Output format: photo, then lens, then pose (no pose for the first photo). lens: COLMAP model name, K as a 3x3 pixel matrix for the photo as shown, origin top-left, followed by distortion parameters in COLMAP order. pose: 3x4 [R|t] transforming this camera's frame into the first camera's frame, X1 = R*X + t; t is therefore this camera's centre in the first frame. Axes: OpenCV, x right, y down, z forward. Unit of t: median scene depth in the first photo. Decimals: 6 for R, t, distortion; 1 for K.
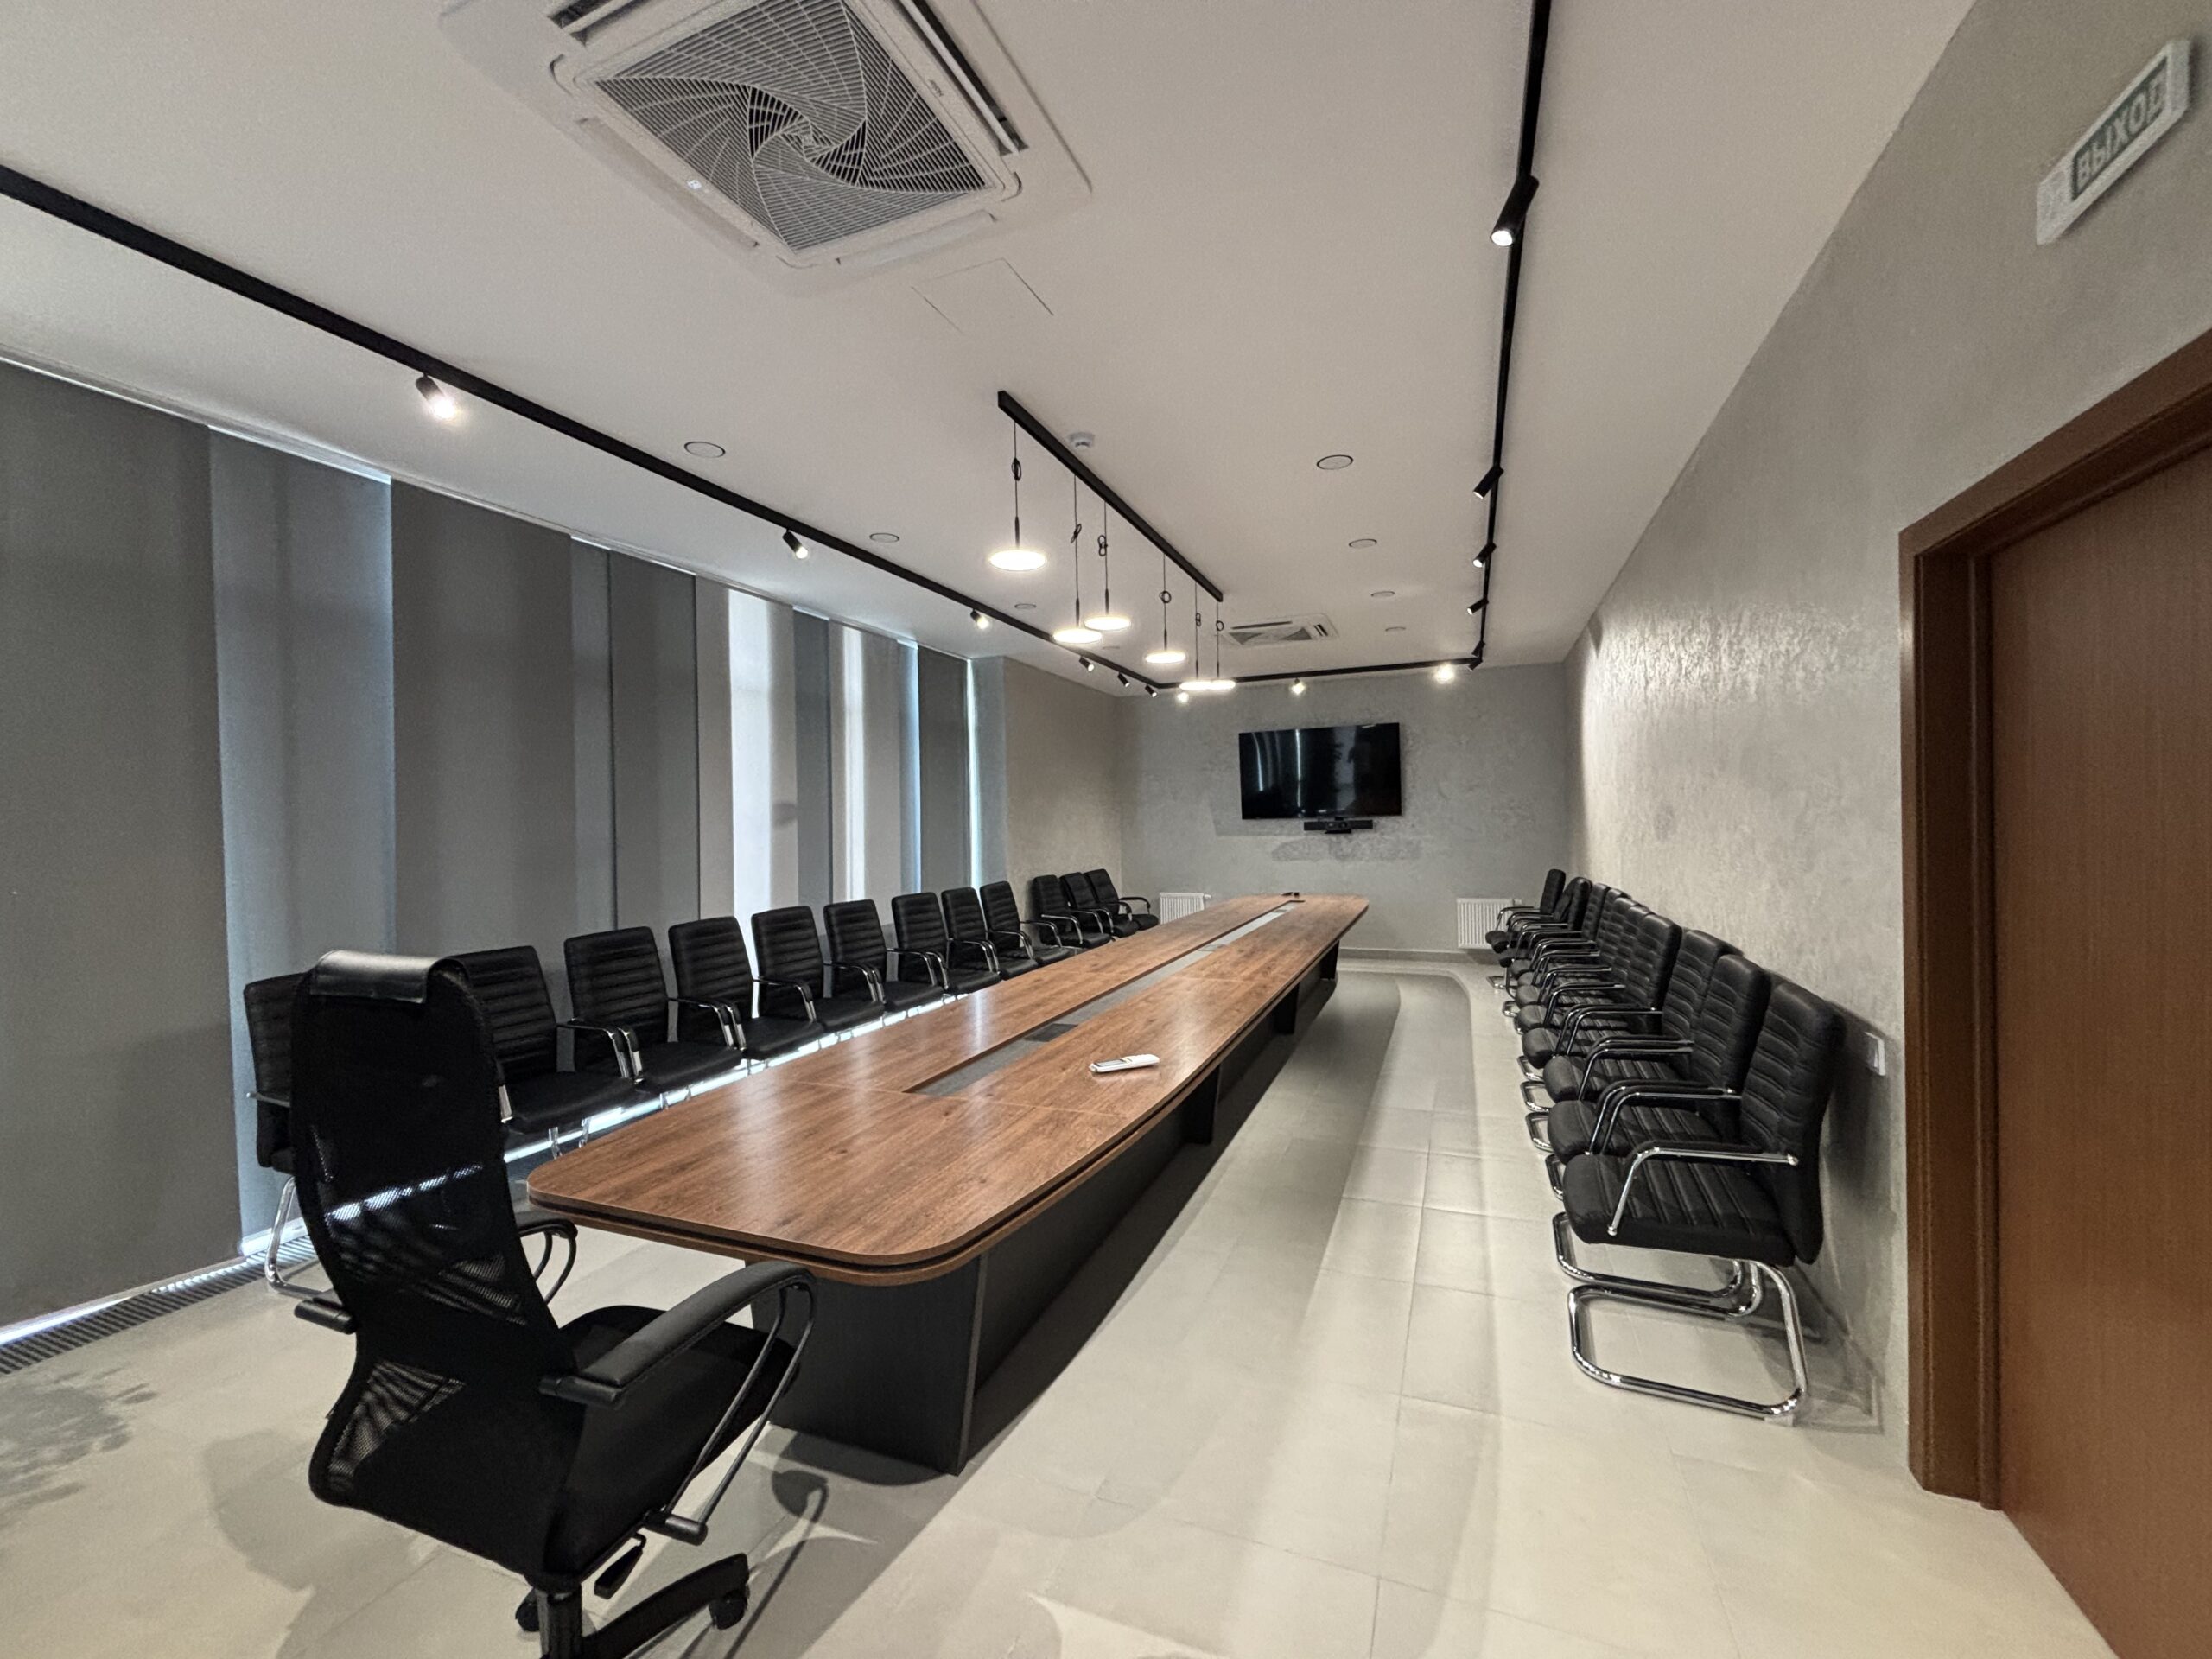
lens RADIAL K [[896.8, 0, 1124.1], [0, 896.8, 830.2], [0, 0, 1]] dist [-0.000803, -0.000316]
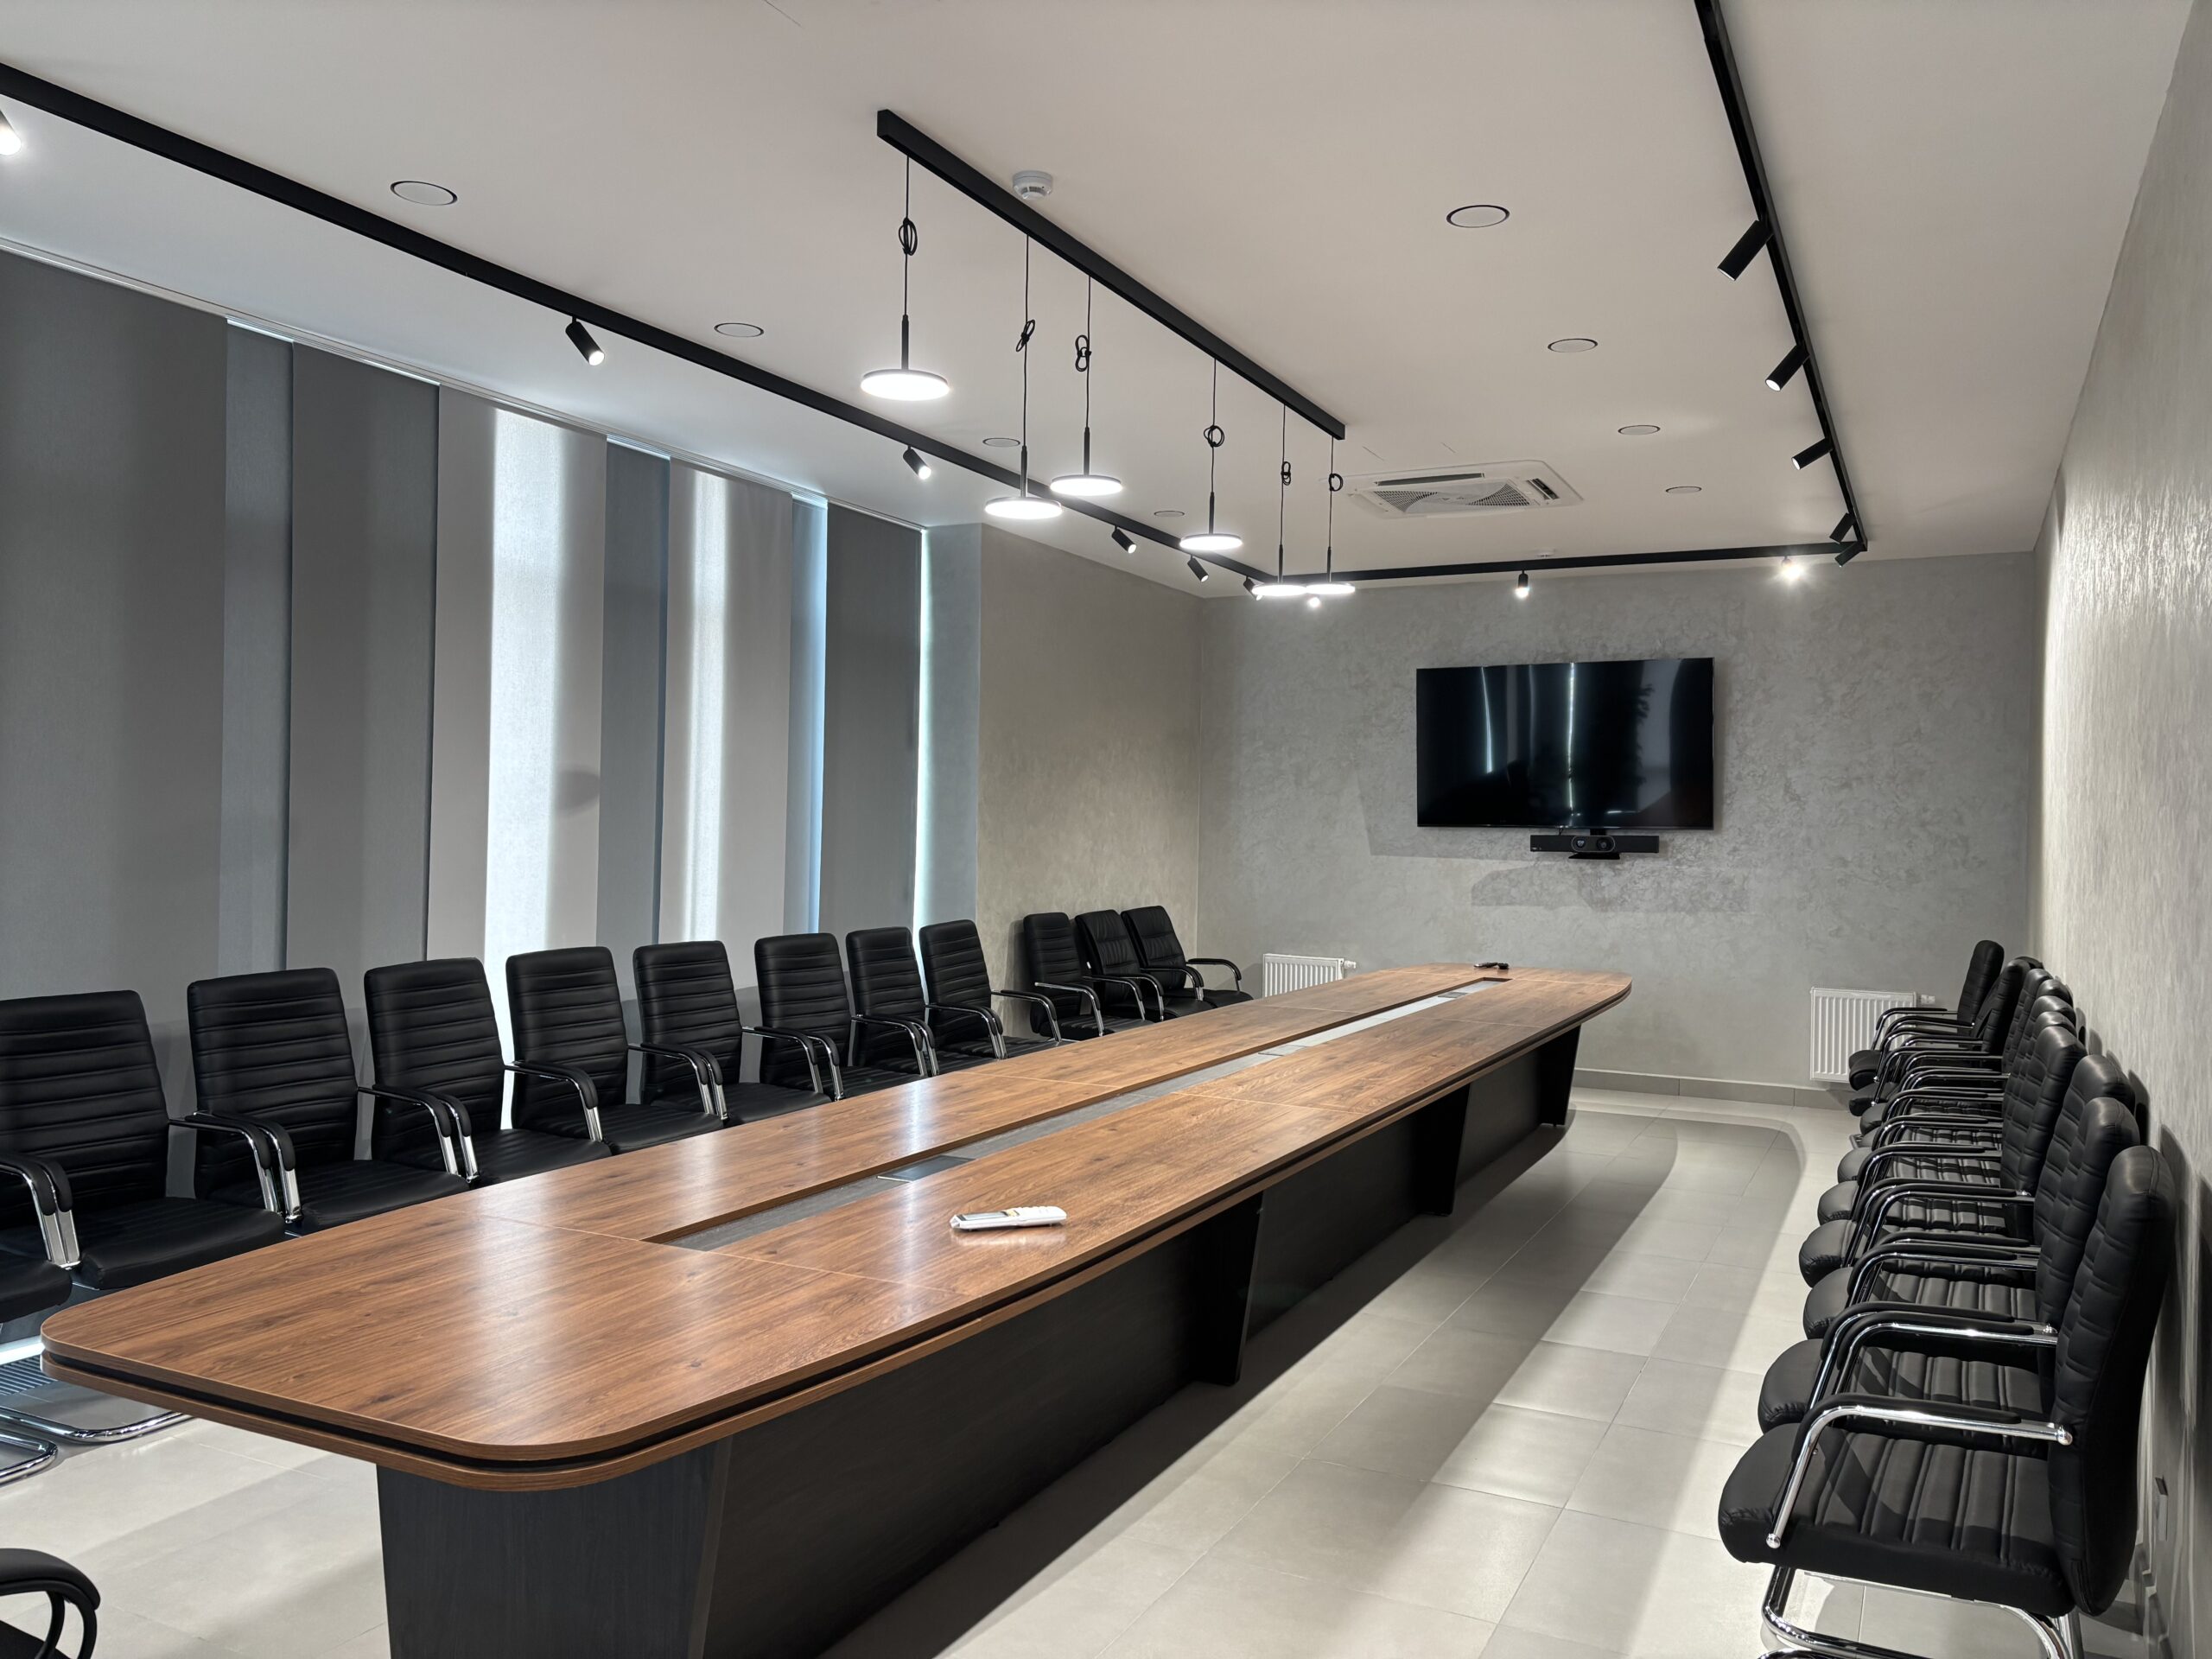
lens RADIAL K [[1688.5, 0, 1142.5], [0, 1688.5, 829.5], [0, 0, 1]] dist [-0.002108, 0.046106]
pose [[0.995244, 0.035967, -0.090525, 0.092672], [-0.036270, 0.999341, -0.001706, -0.003495], [0.090404, 0.004981, 0.995893, -0.071387]]
